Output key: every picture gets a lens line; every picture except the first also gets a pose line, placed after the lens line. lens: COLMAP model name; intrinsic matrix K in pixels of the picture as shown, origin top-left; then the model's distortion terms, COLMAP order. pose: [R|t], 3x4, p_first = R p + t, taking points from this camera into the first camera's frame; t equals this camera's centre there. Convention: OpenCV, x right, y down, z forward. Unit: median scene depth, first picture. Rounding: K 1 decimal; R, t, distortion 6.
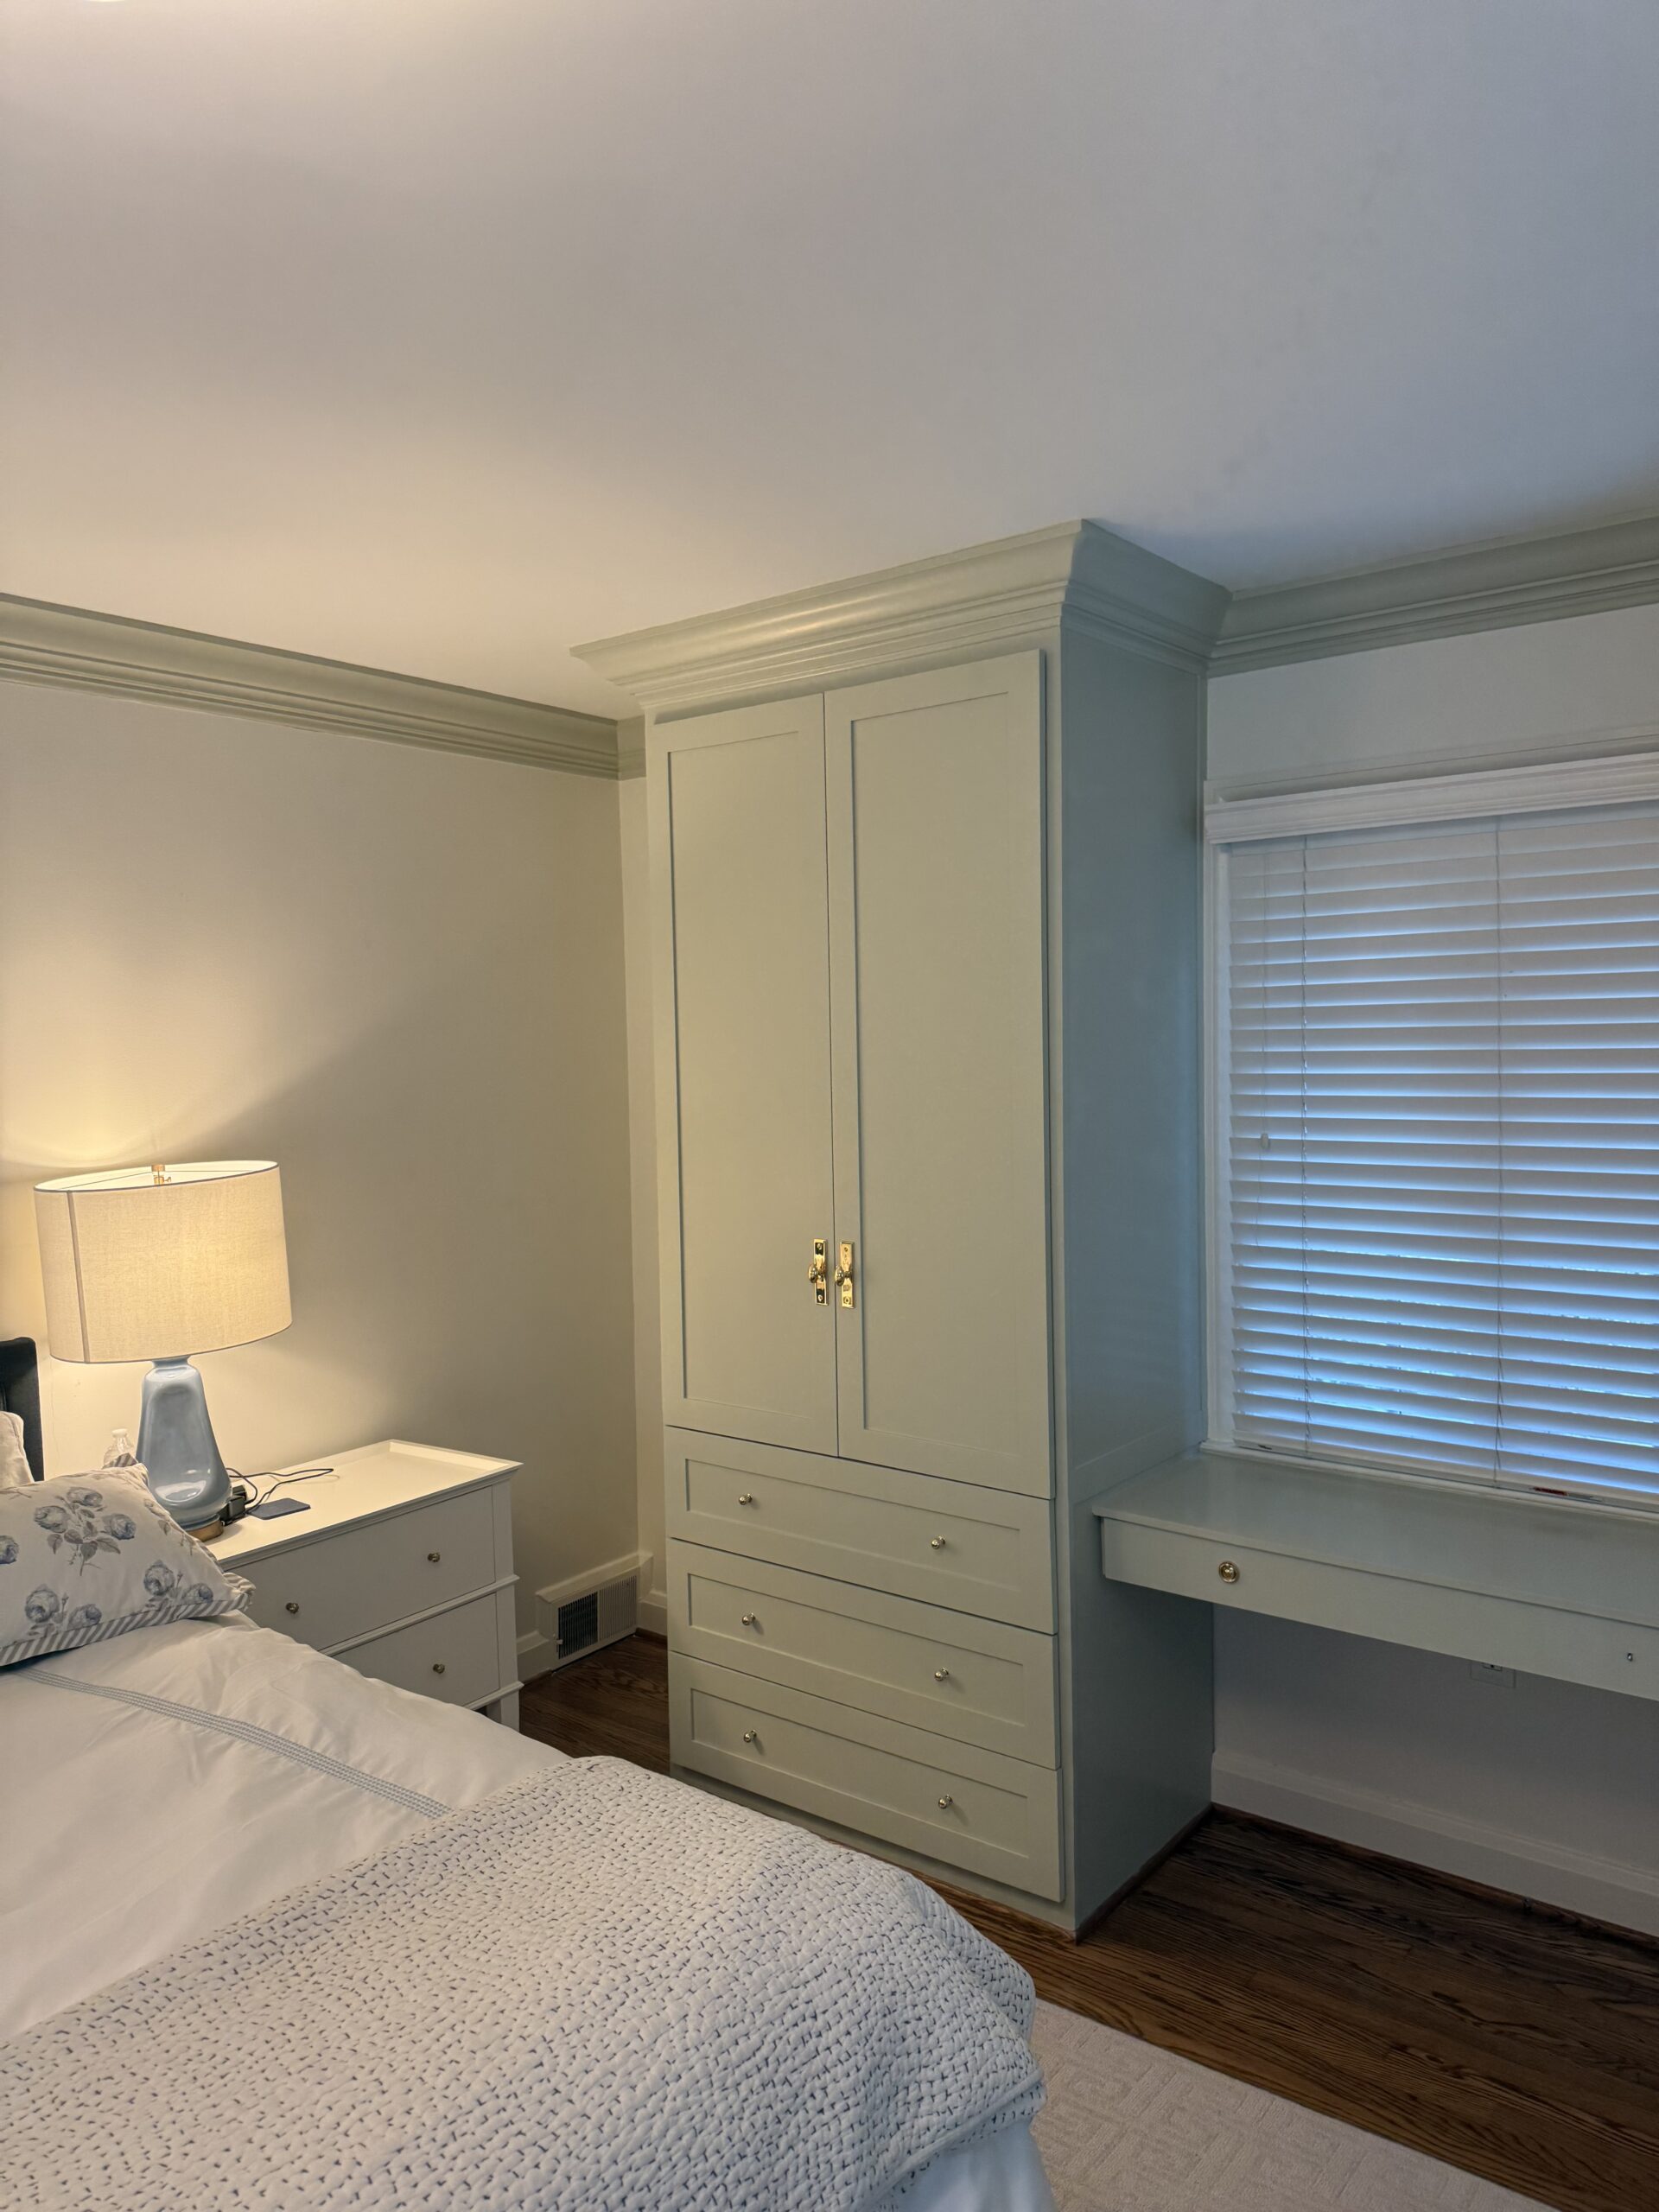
lens RADIAL K [[1544.3, 0, 806.1], [0, 1544.3, 1121.1], [0, 0, 1]] dist [0.041927, -0.047675]
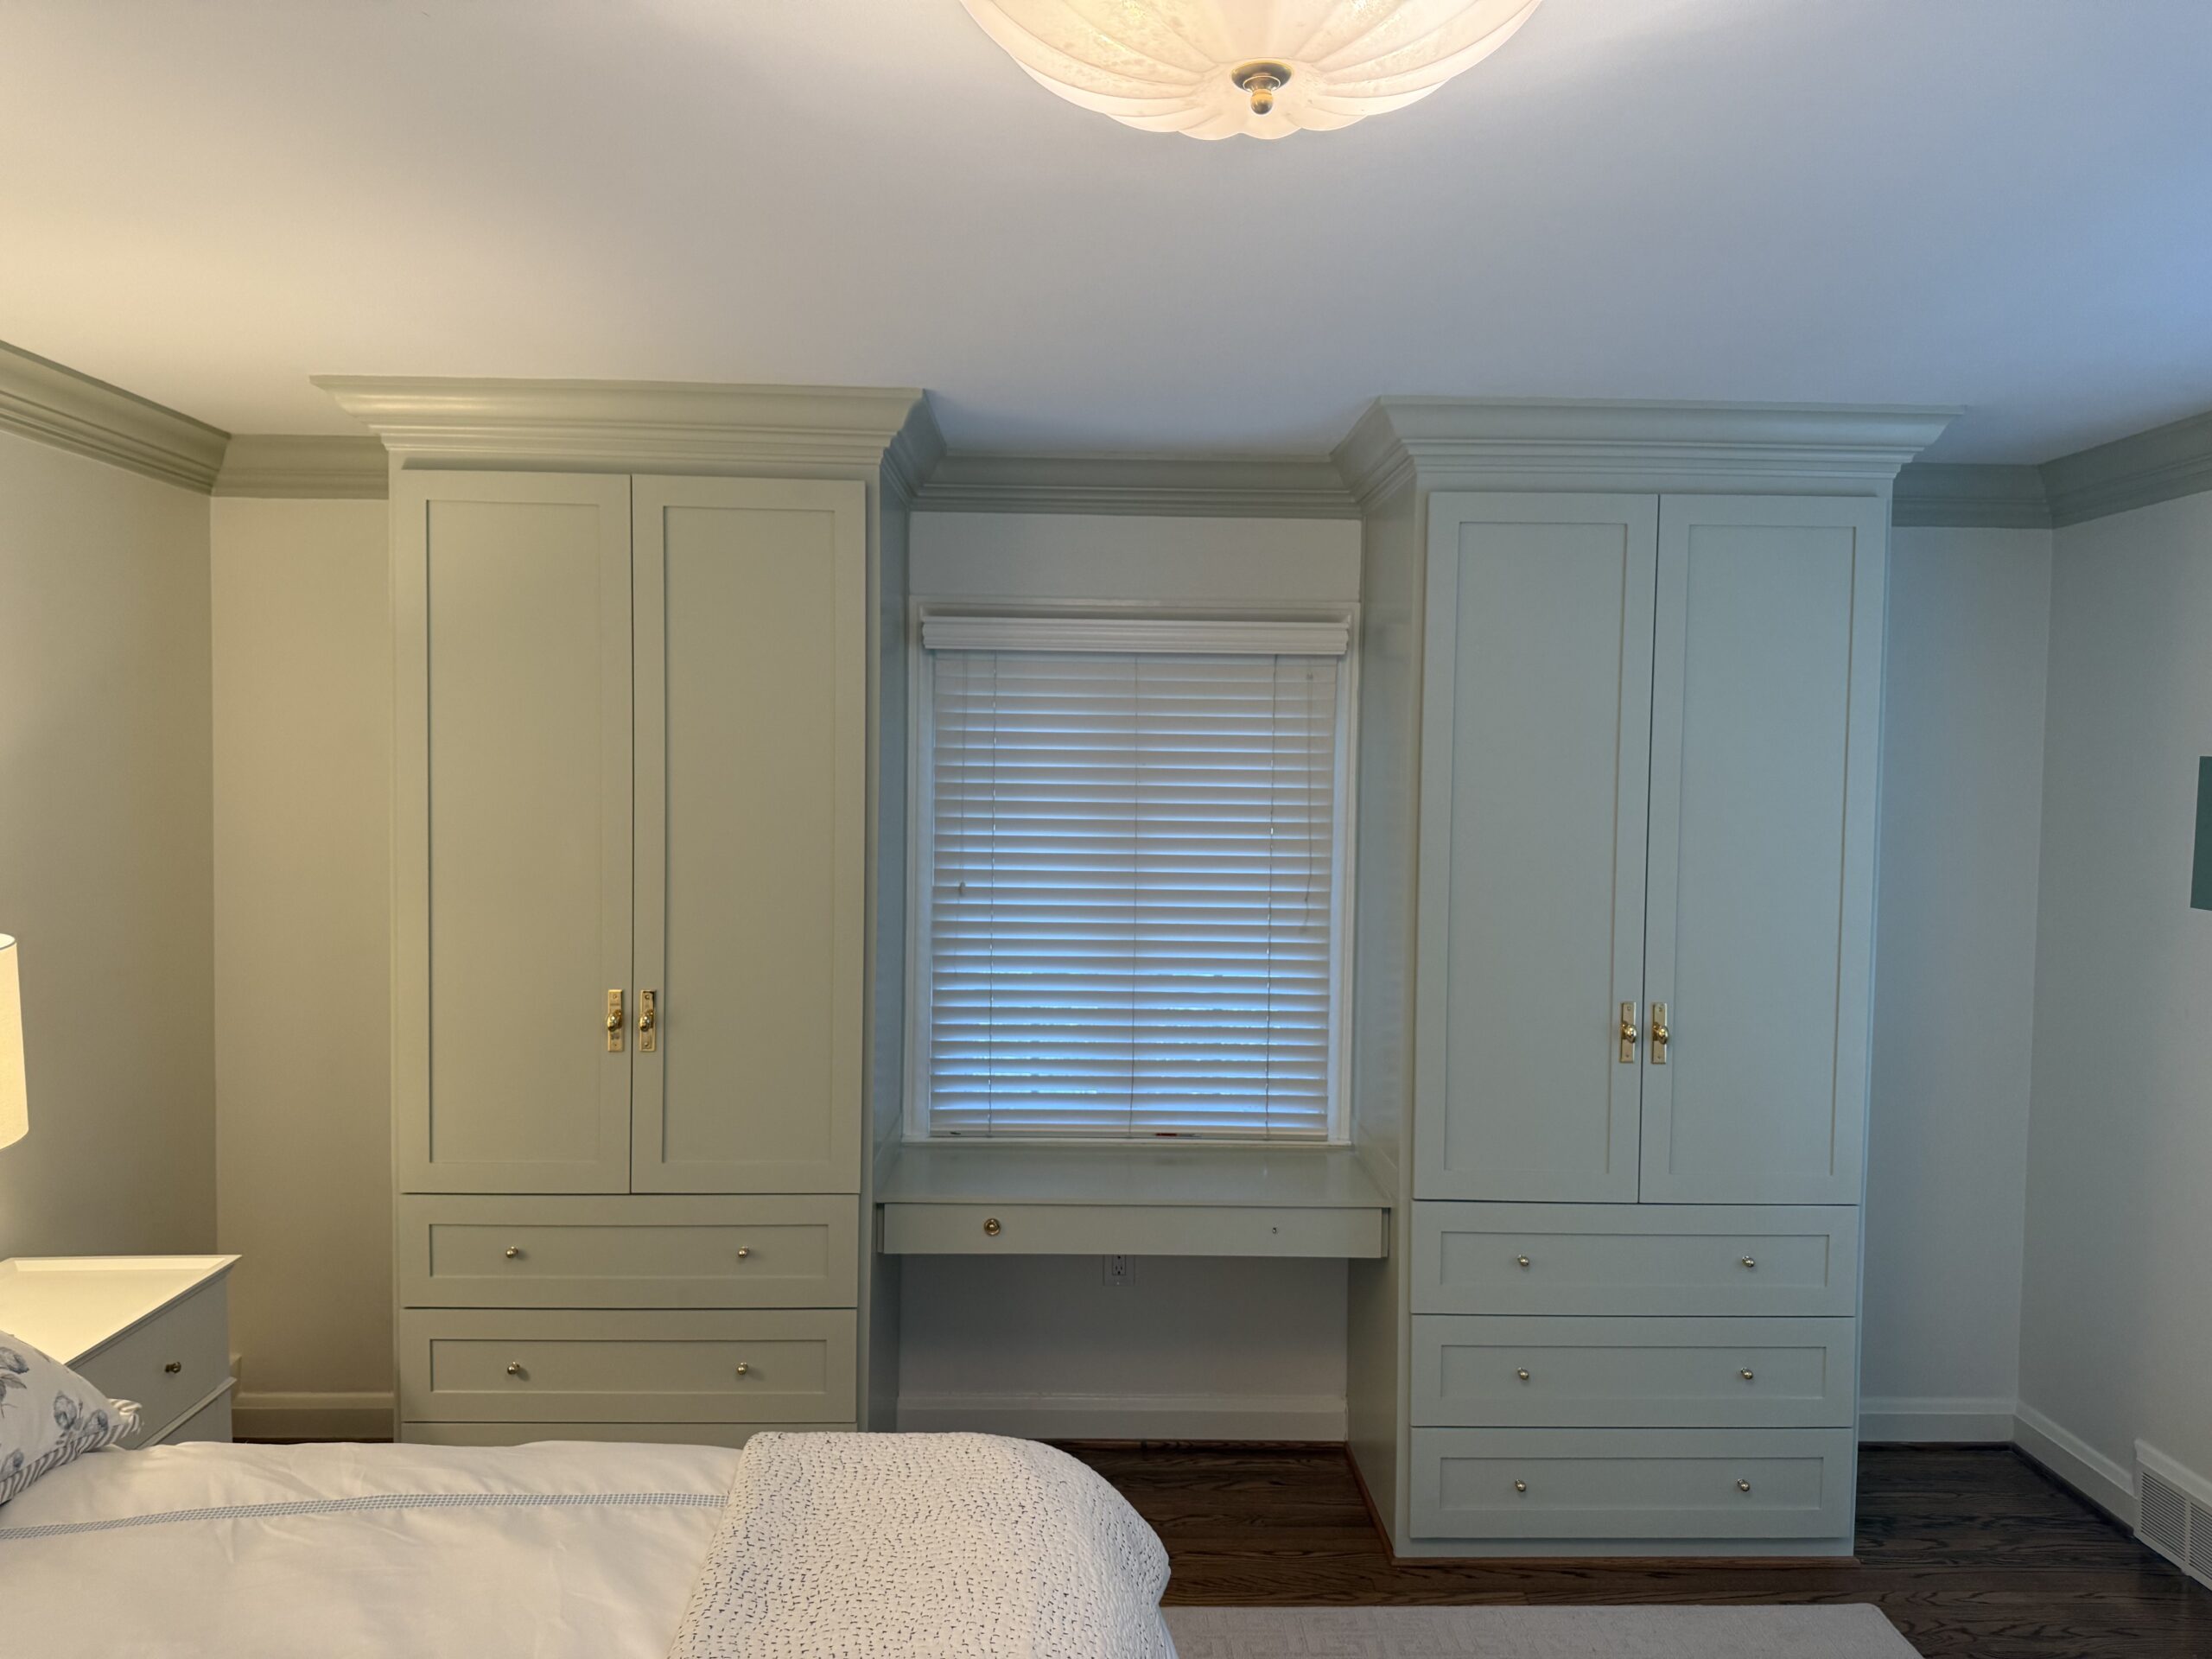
lens RADIAL K [[1544.3, 0, 1113.5], [0, 1544.3, 840.8], [0, 0, 1]] dist [0.041927, -0.047675]
pose [[0.760638, 0.007957, 0.649128, -0.435302], [0.004755, 0.999830, -0.017828, -0.002829], [-0.649159, 0.016647, 0.760470, -0.030330]]
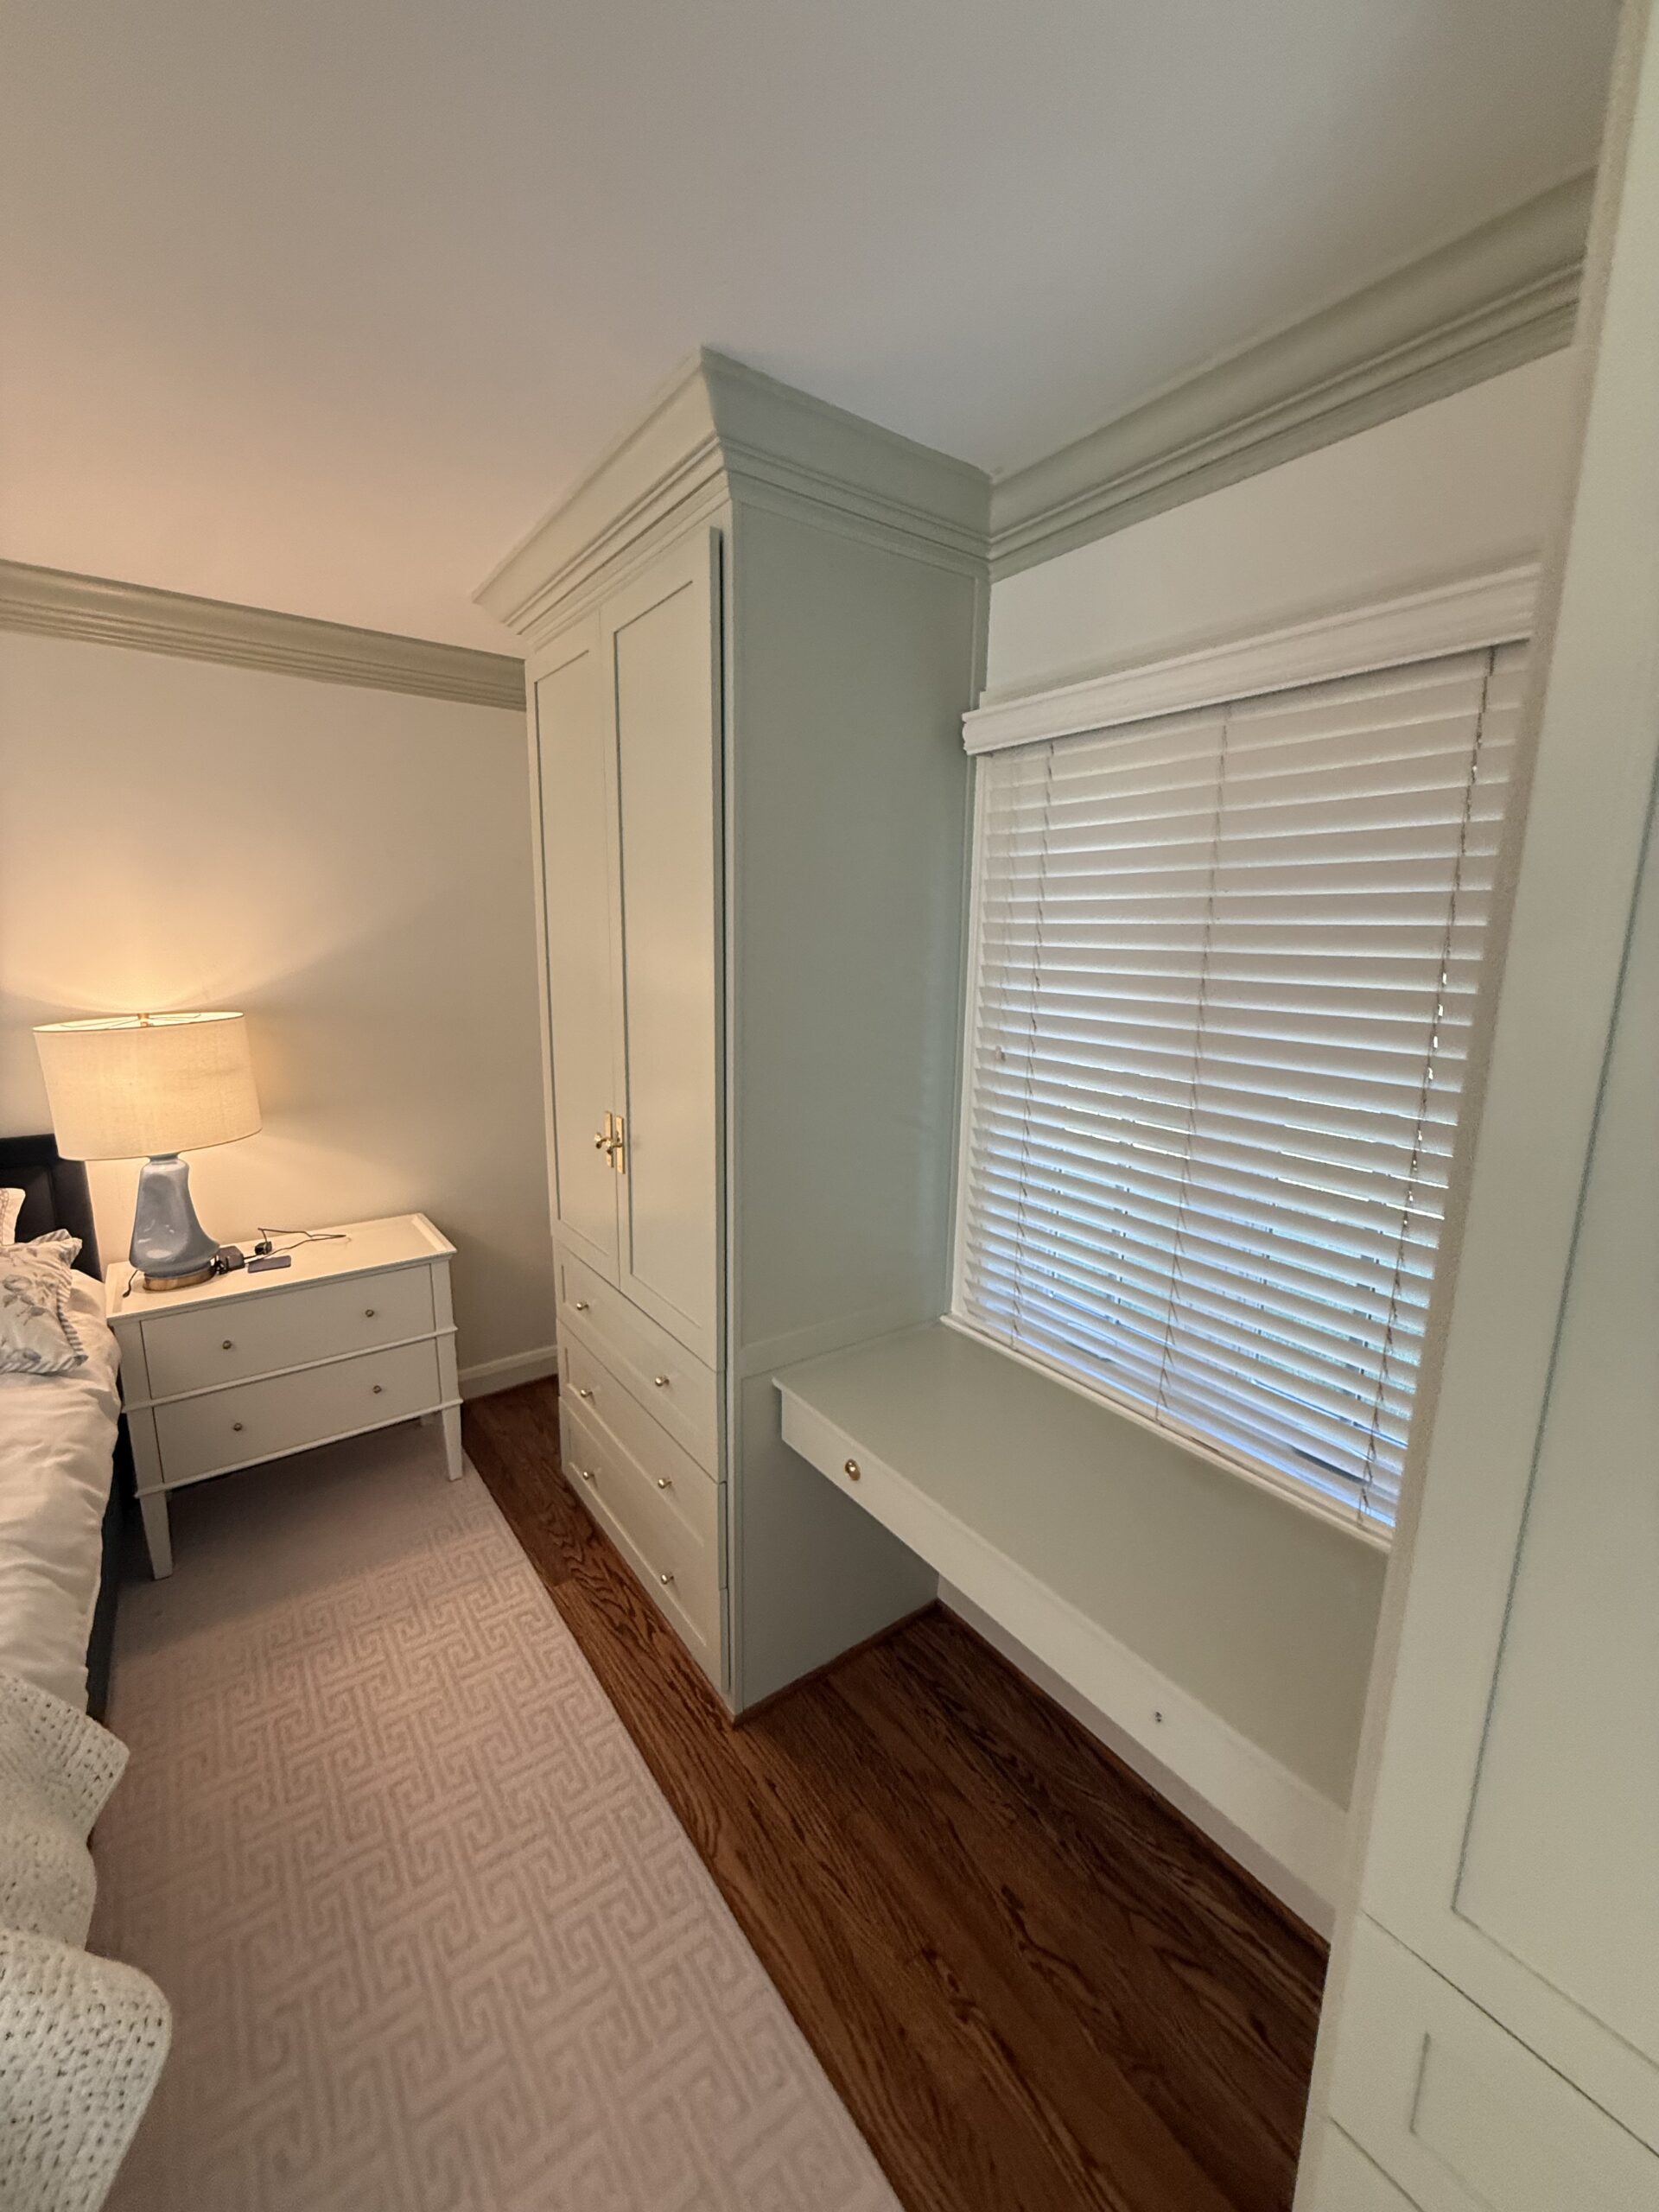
lens RADIAL K [[872.8, 0, 836.6], [0, 872.8, 1099.6], [0, 0, 1]] dist [-0.003982, 0.000124]
pose [[0.964311, 0.085634, -0.250540, 0.350934], [-0.050698, 0.988464, 0.142720, -0.035707], [0.259871, -0.124925, 0.957528, 0.423909]]
